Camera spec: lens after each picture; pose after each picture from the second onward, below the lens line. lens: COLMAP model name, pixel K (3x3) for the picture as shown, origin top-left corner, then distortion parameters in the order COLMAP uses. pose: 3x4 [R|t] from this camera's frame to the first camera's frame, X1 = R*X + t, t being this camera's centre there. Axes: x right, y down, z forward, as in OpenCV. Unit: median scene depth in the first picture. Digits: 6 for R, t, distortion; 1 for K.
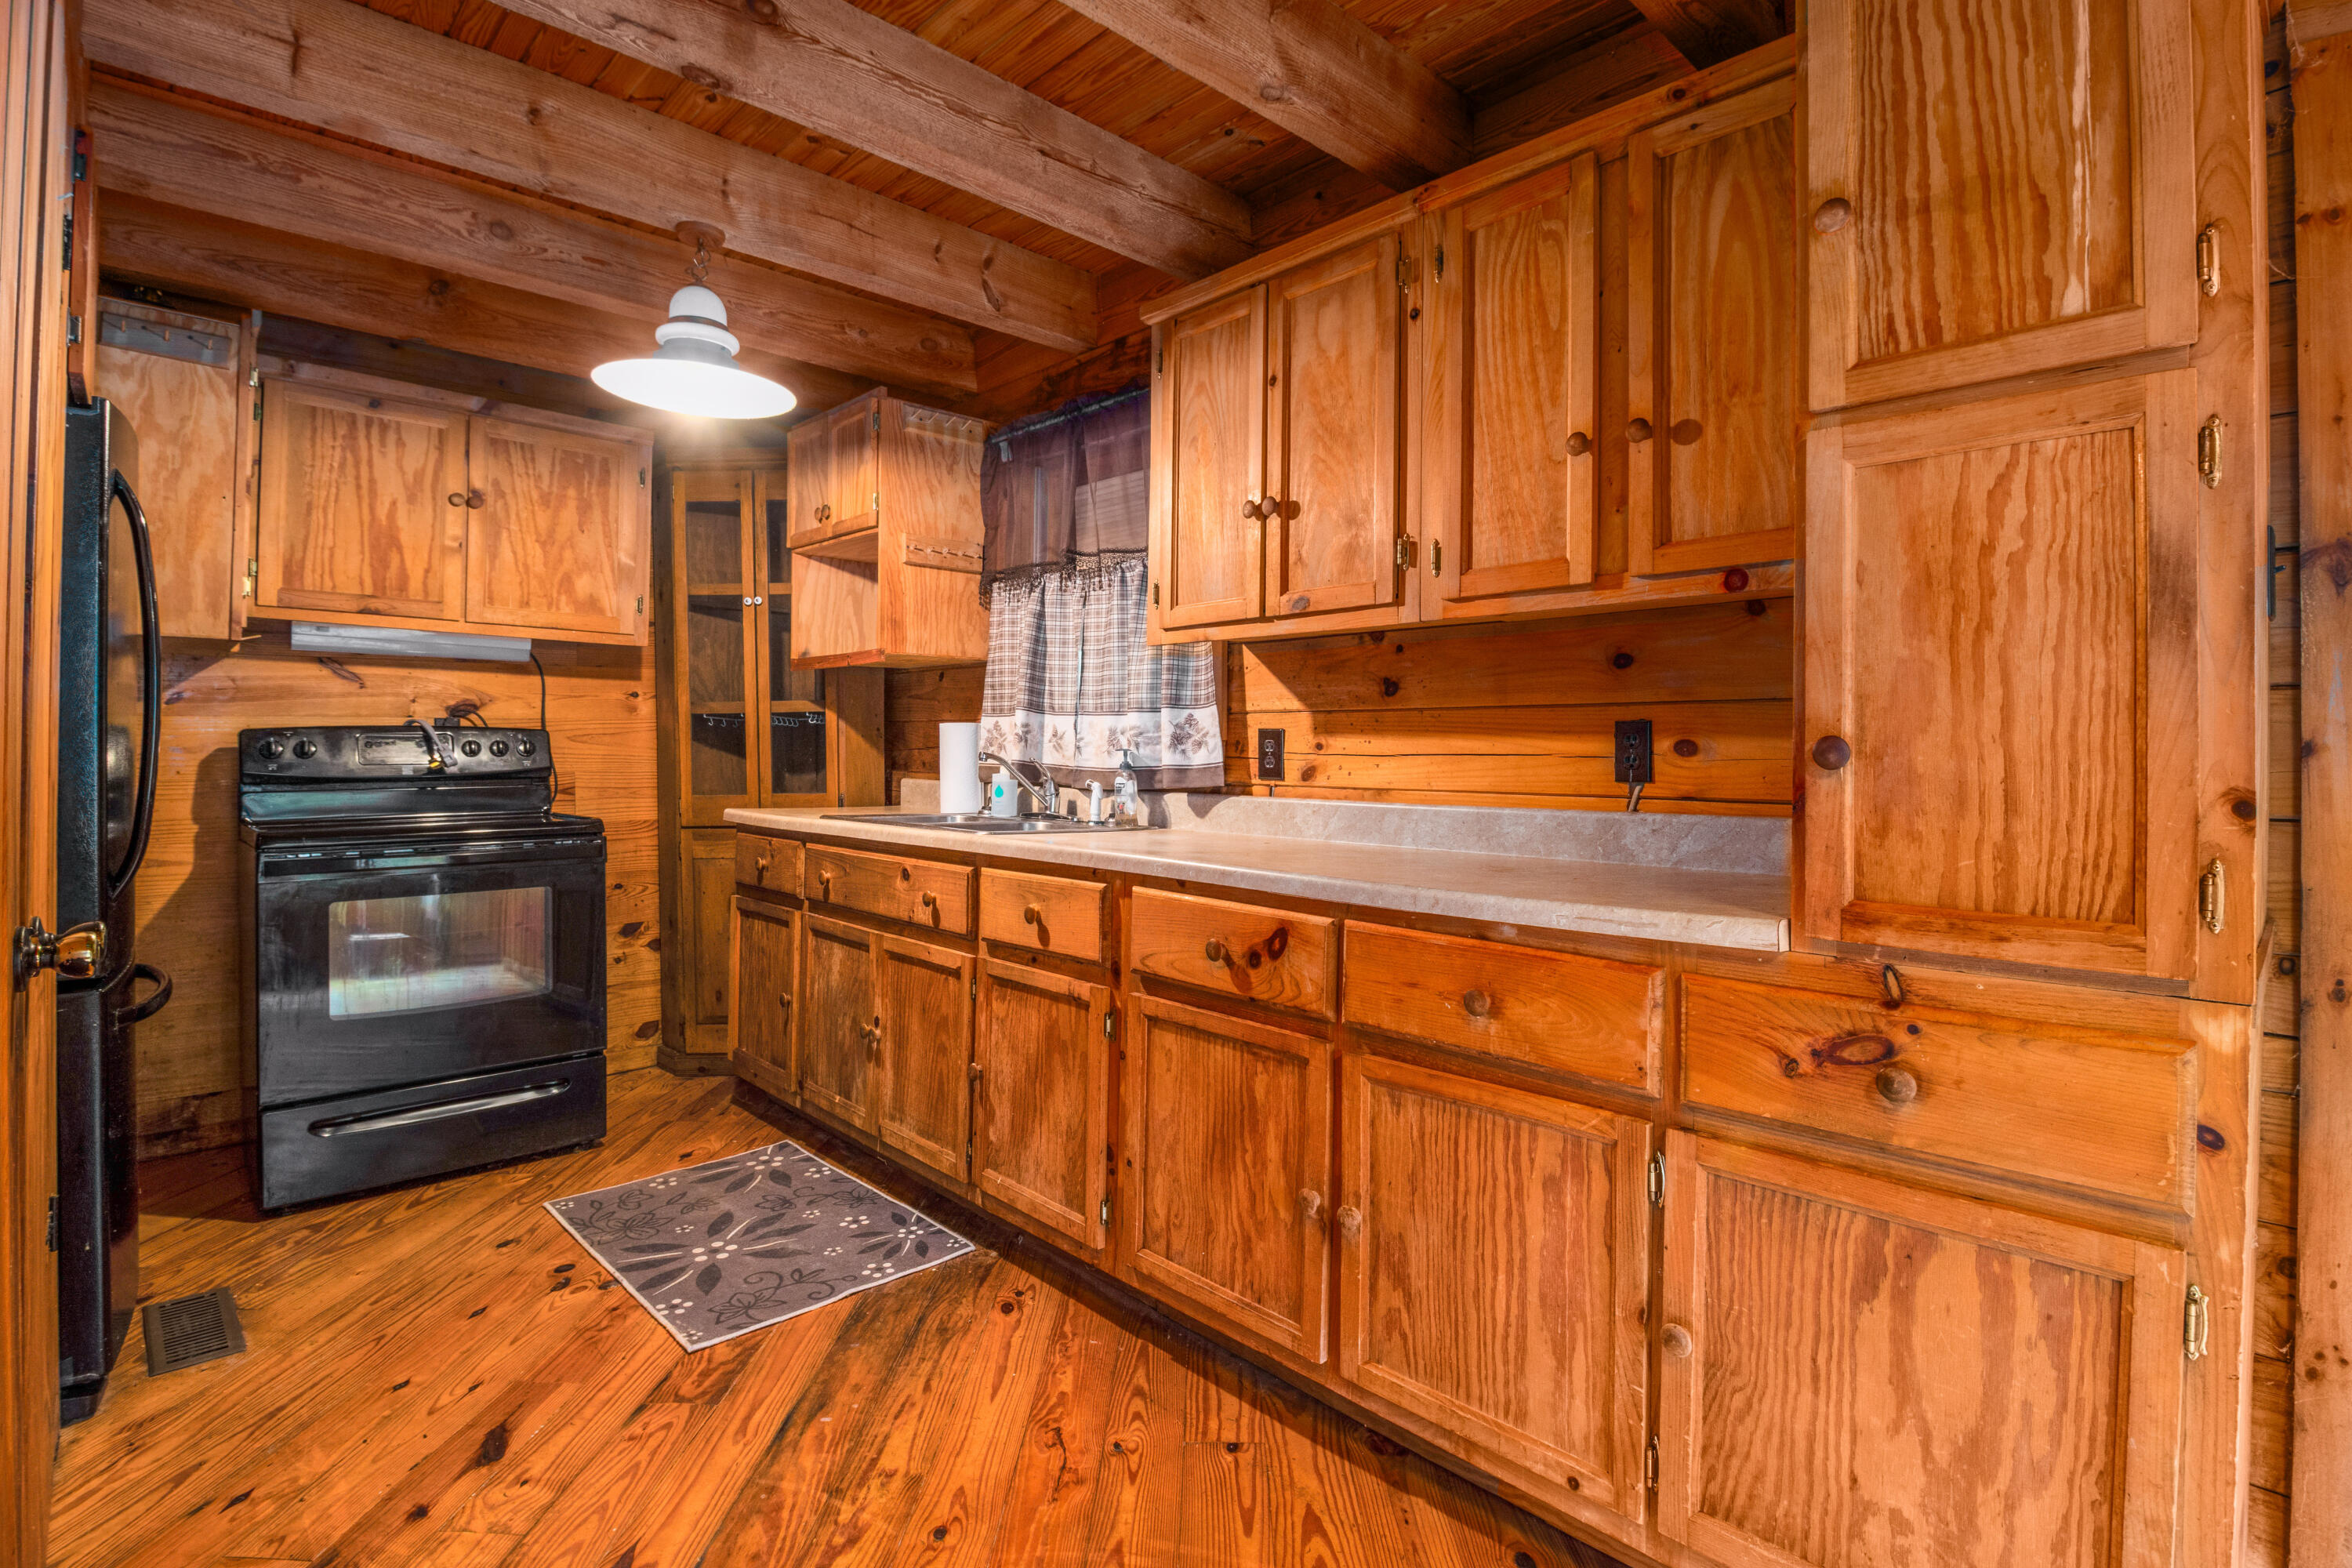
lens RADIAL K [[1138.2, 0, 1176.2], [0, 1138.2, 742.3], [0, 0, 1]] dist [-0.000765, -0.012208]
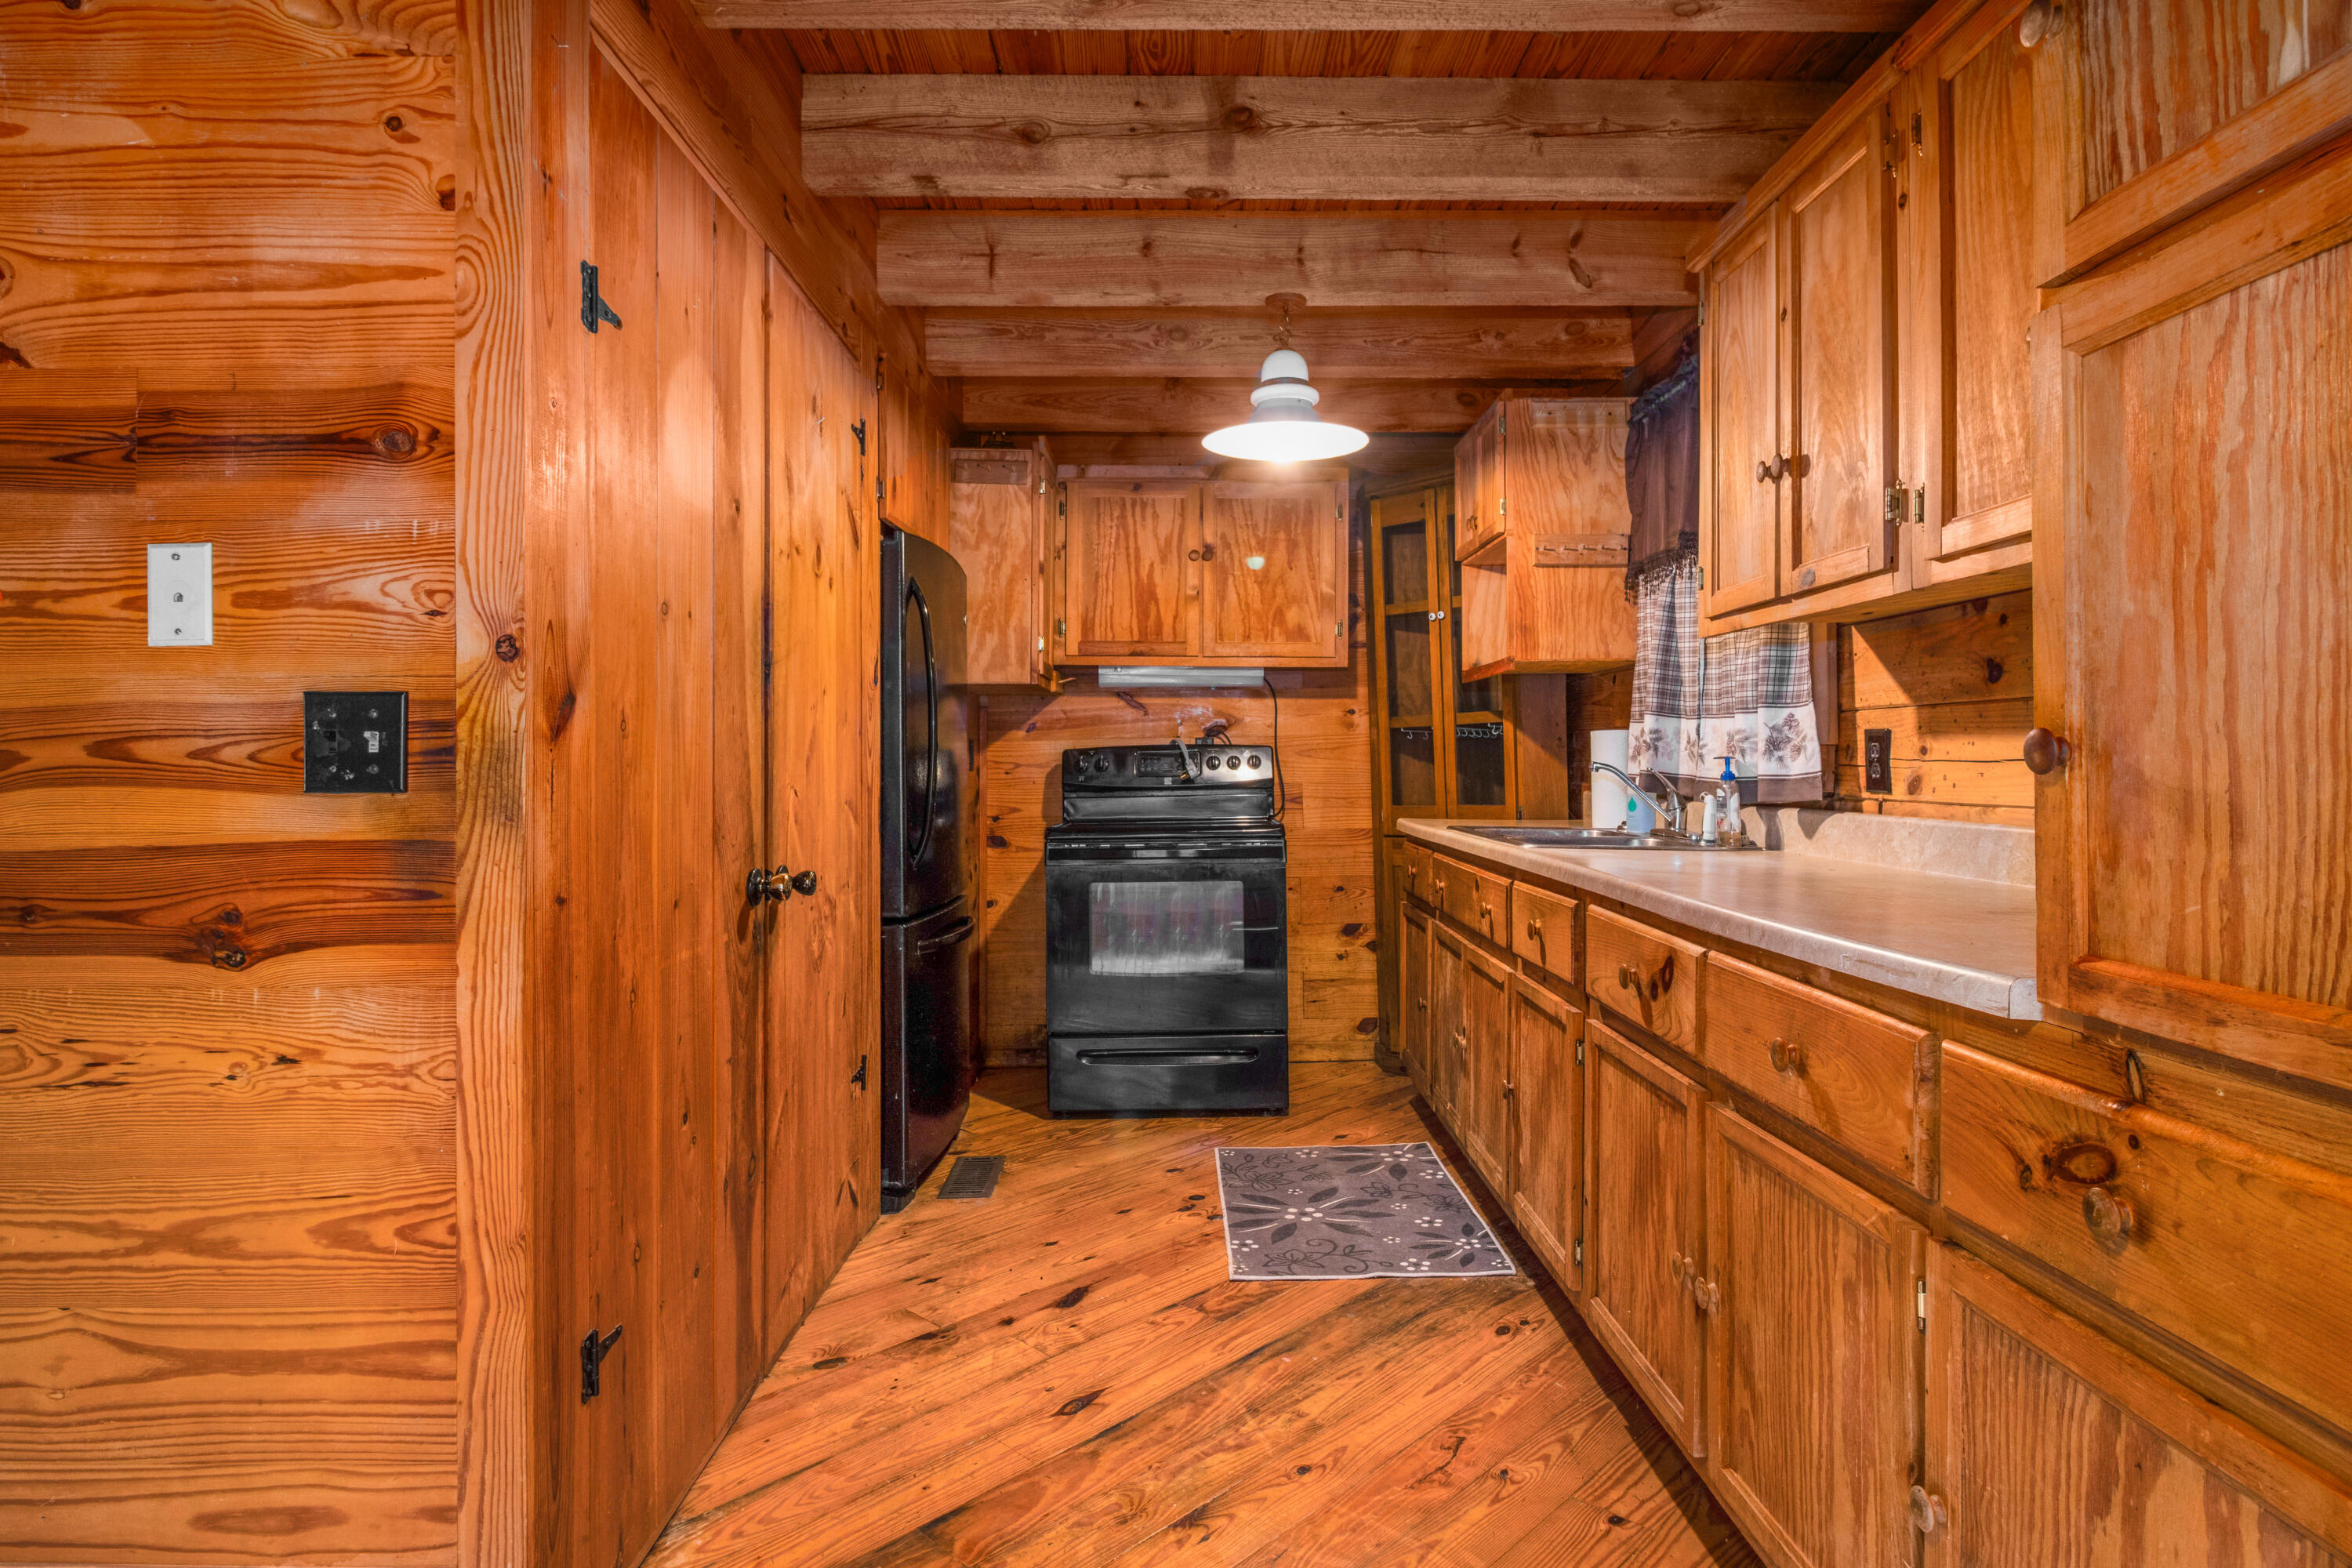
lens RADIAL K [[1297.3, 0, 1189.0], [0, 1297.3, 746.3], [0, 0, 1]] dist [0.003741, -0.010901]
pose [[0.724365, -0.017541, -0.689193, 0.494333], [0.013541, 0.999845, -0.011216, 0.005168], [0.689283, -0.001207, 0.724491, 0.007749]]
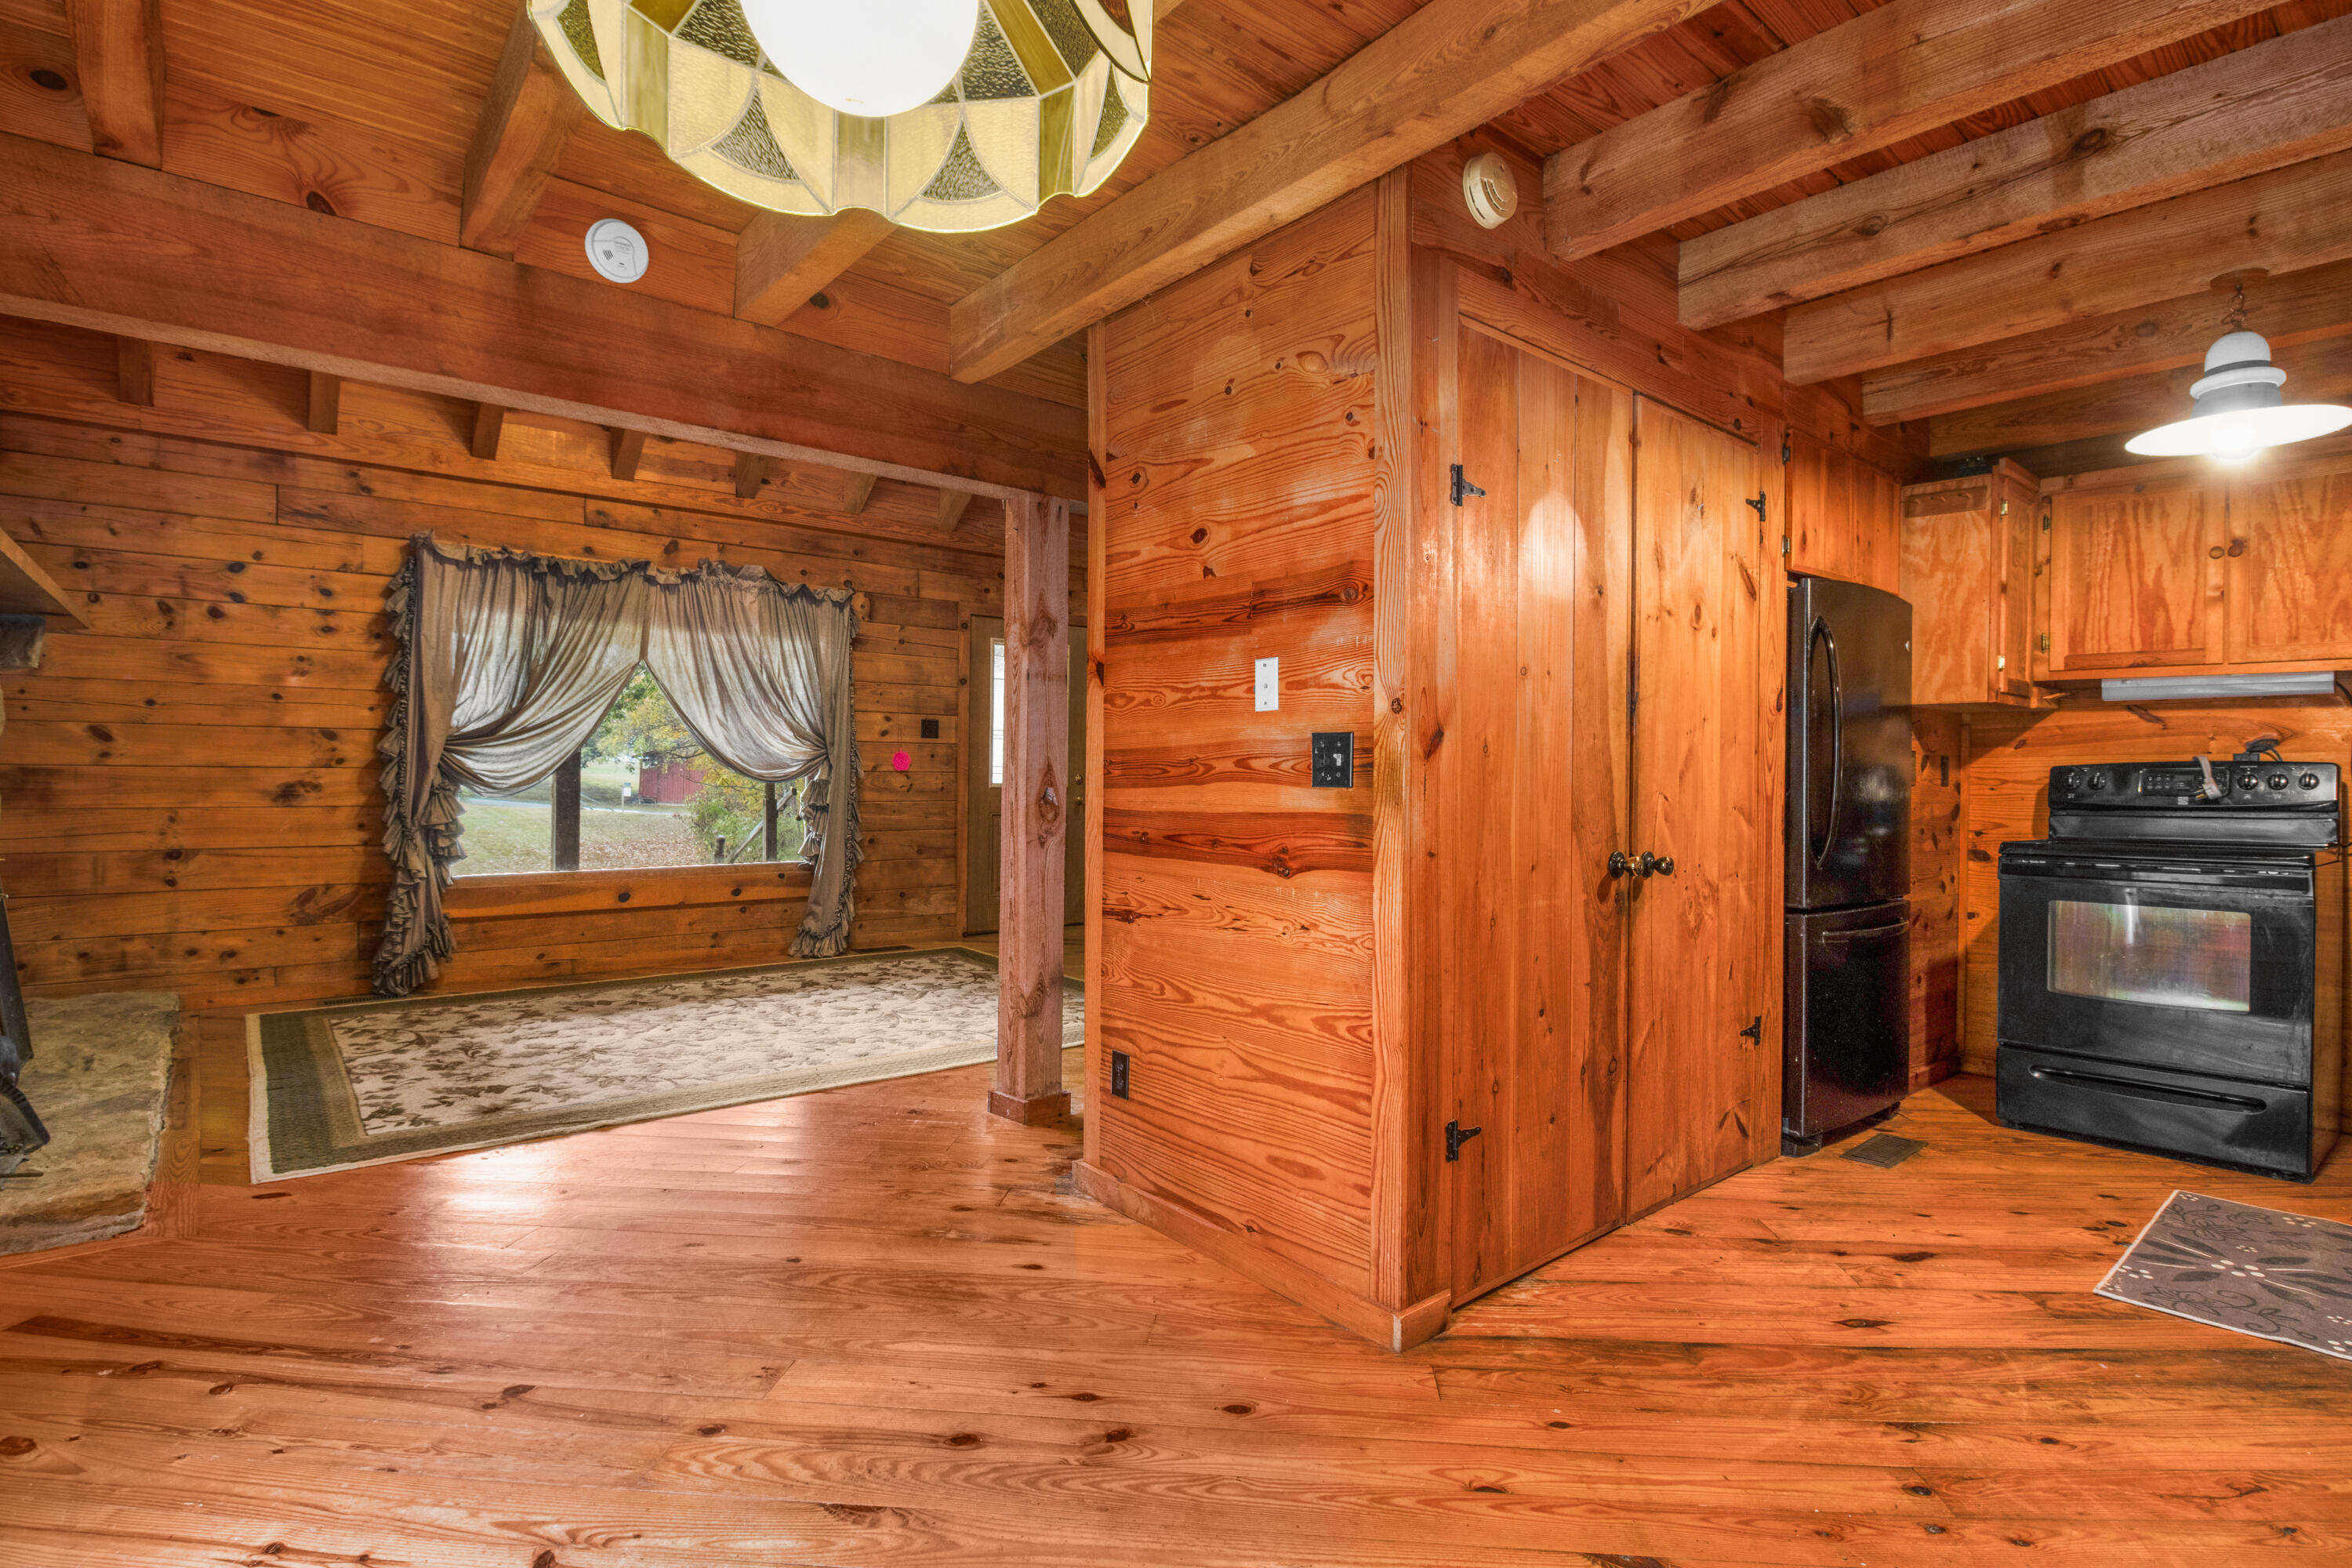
lens RADIAL K [[1138.2, 0, 1165.0], [0, 1138.2, 776.7], [0, 0, 1]] dist [-0.000765, -0.012208]
pose [[-0.092258, -0.004297, -0.995726, 0.868501], [-0.001674, 0.999990, -0.004160, 0.011458], [0.995734, 0.001283, -0.092264, 0.160449]]
